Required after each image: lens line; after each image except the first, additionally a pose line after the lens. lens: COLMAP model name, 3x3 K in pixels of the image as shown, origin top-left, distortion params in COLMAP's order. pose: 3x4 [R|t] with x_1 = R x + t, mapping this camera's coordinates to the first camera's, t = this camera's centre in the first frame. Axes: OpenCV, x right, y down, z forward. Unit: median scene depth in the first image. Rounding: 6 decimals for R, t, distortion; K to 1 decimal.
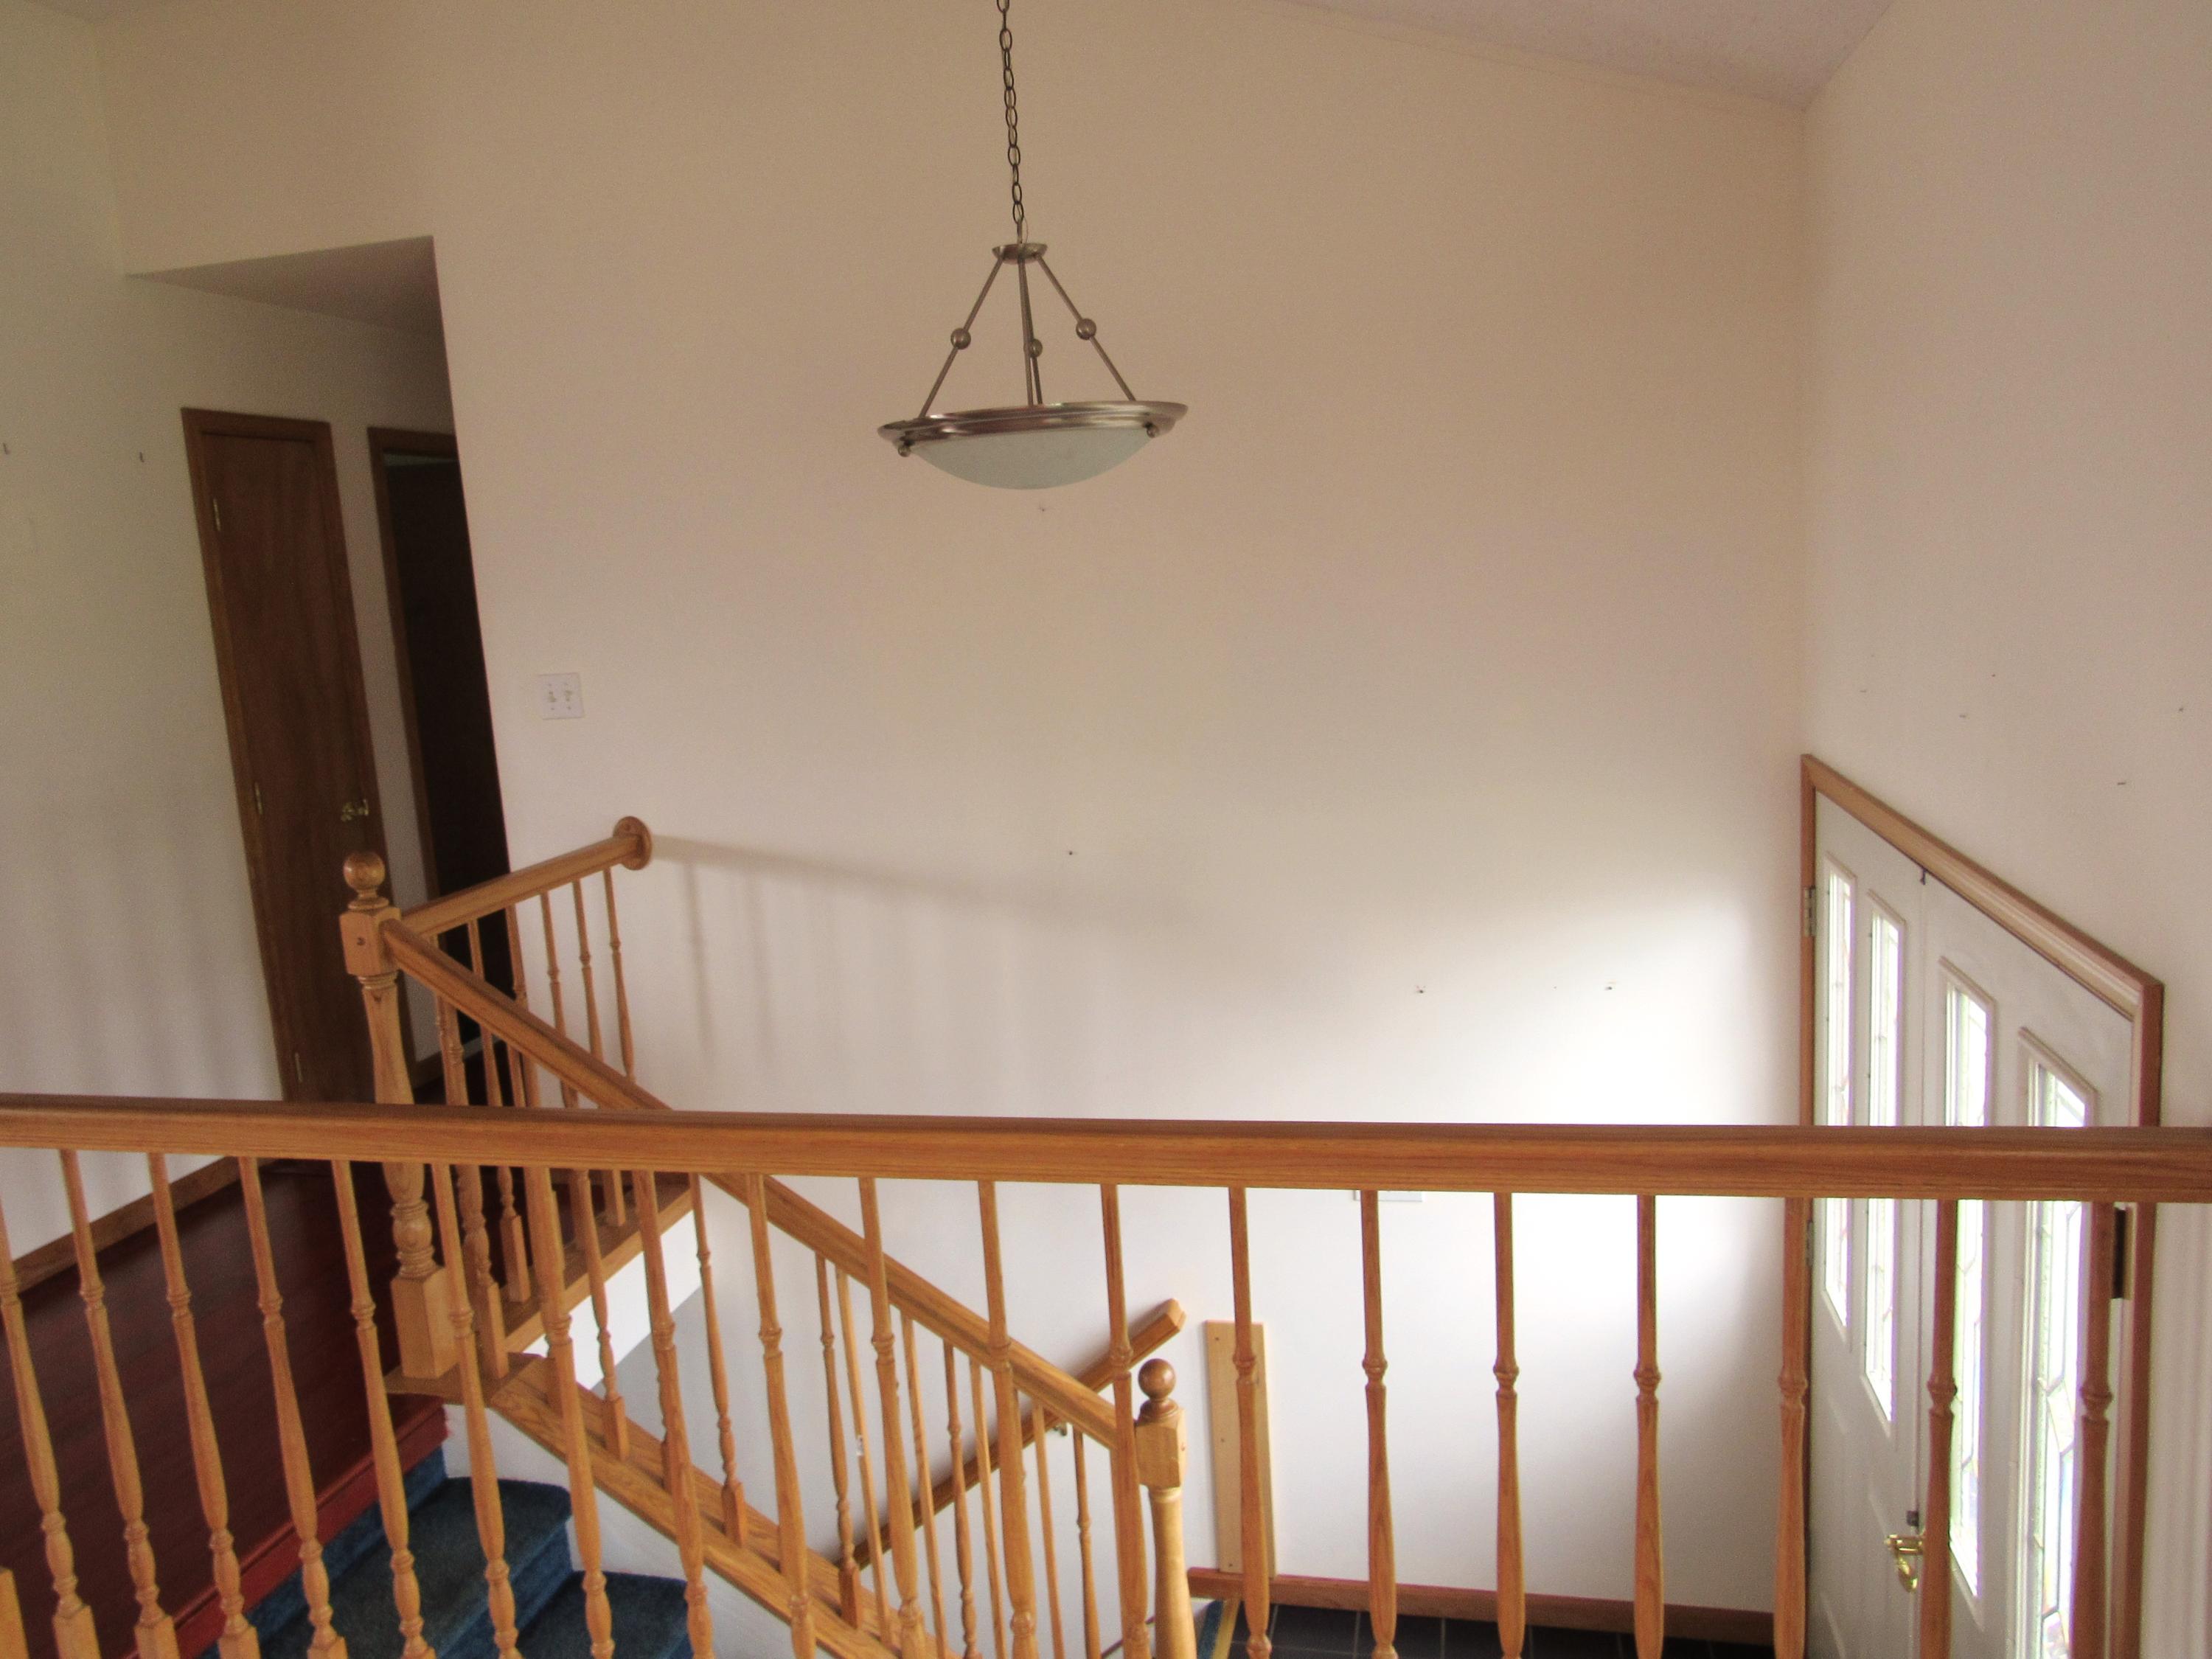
lens RADIAL K [[1613.3, 0, 1116.5], [0, 1613.3, 831.8], [0, 0, 1]] dist [0.004363, 0.006830]
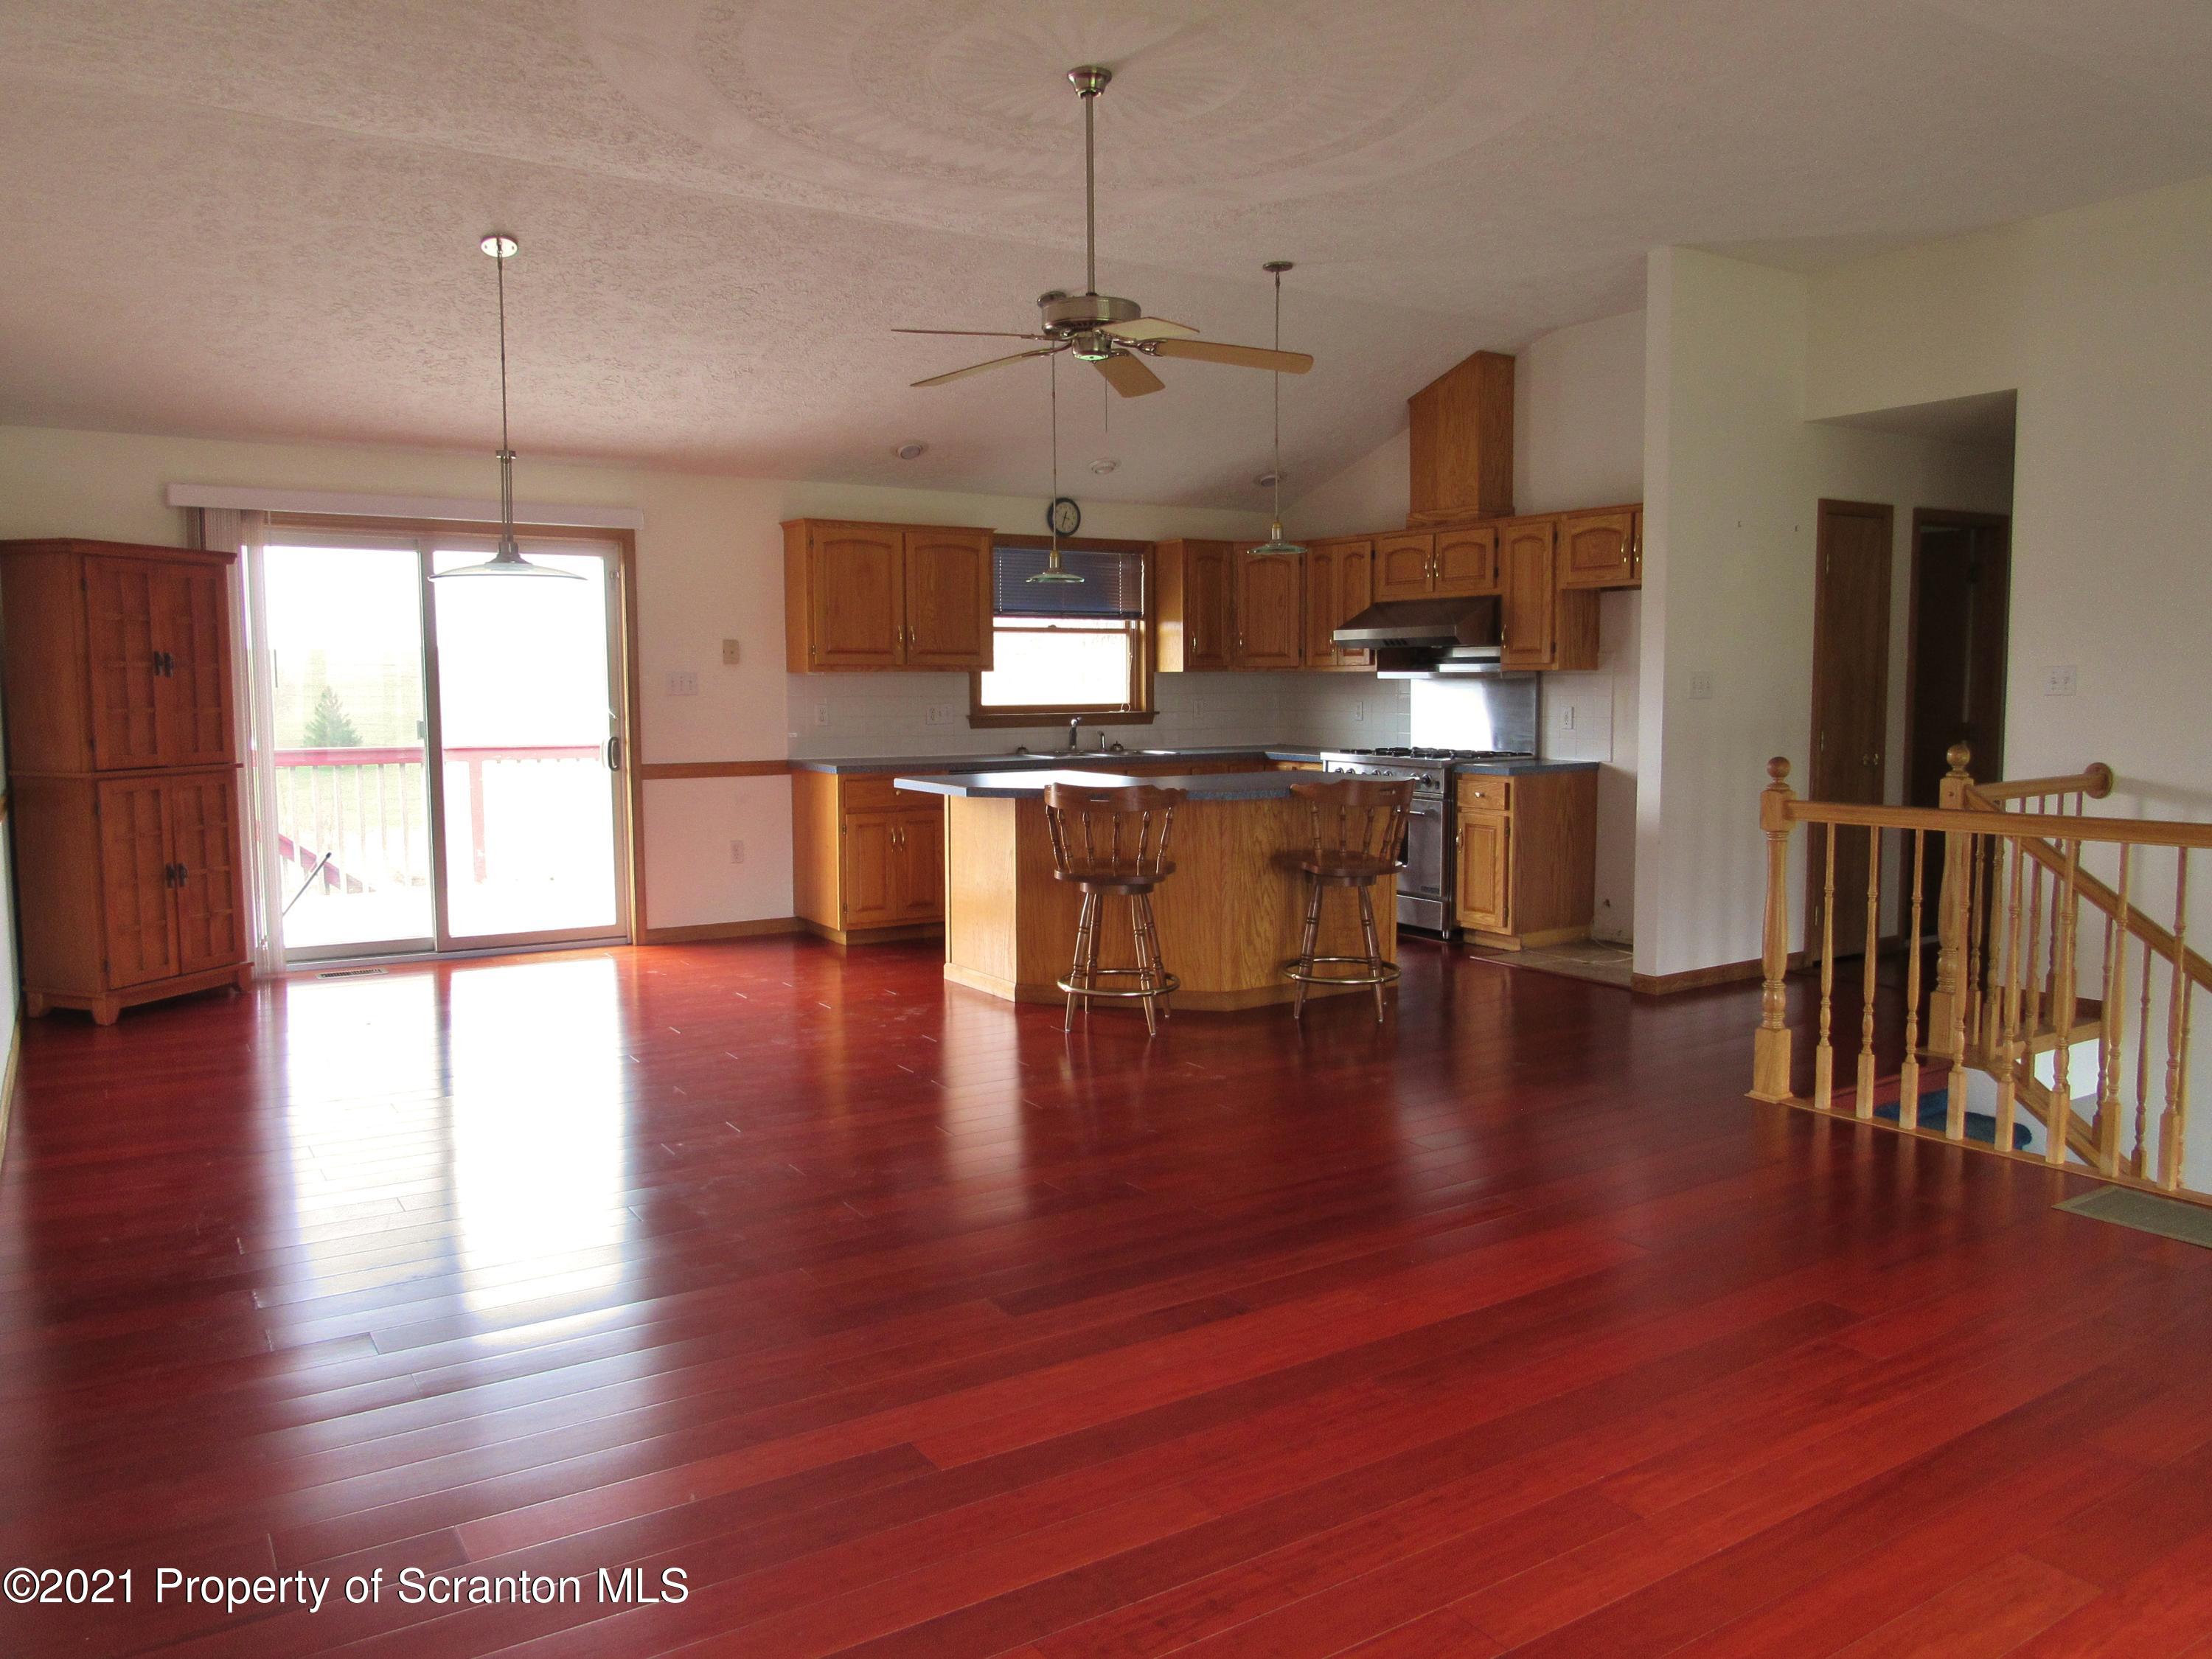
lens RADIAL K [[1613.3, 0, 1116.5], [0, 1613.3, 831.8], [0, 0, 1]] dist [0.004363, 0.006830]
pose [[0.728892, 0.123293, -0.673436, 0.054904], [-0.151752, 0.988278, 0.016686, 0.169273], [0.667599, 0.090033, 0.739058, -0.726977]]
